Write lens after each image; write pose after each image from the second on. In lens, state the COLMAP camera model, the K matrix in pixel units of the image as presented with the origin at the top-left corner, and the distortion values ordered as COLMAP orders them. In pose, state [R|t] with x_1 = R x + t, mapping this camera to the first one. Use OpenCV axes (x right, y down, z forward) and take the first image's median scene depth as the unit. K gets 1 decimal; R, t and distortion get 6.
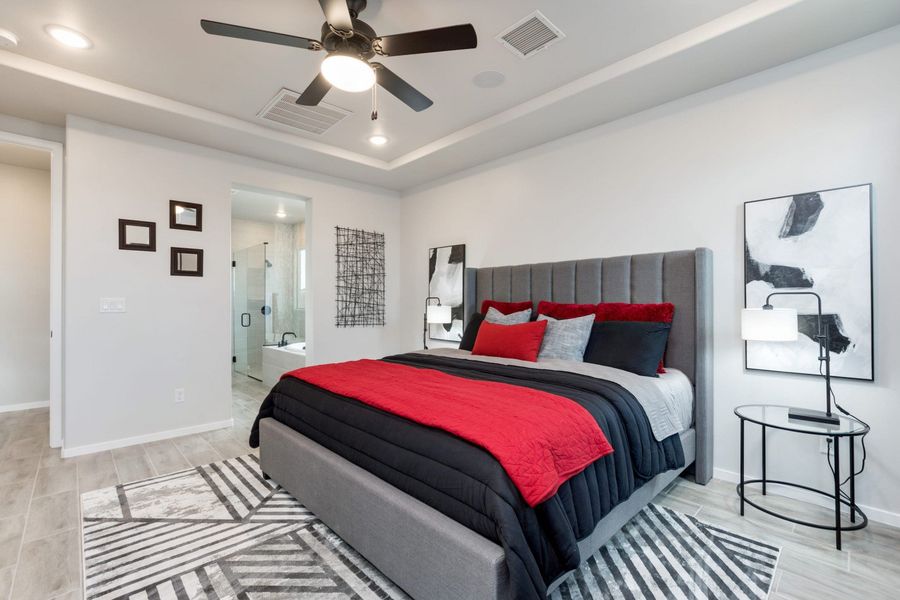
lens RADIAL K [[398.9, 0, 447.5], [0, 398.9, 304.0], [0, 0, 1]] dist [-0.000806, -0.000031]
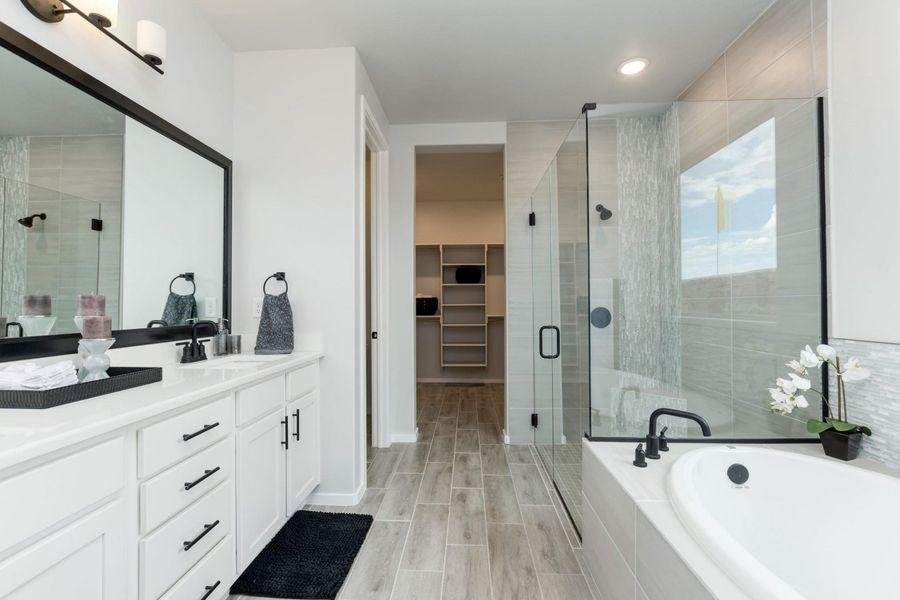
lens RADIAL K [[398.9, 0, 448.0], [0, 398.9, 301.0], [0, 0, 1]] dist [-0.000806, -0.000031]
pose [[0.689440, -0.011996, -0.724244, -0.260185], [0.010068, 0.999925, -0.006979, -0.000347], [0.724273, -0.002480, 0.689509, 0.596474]]
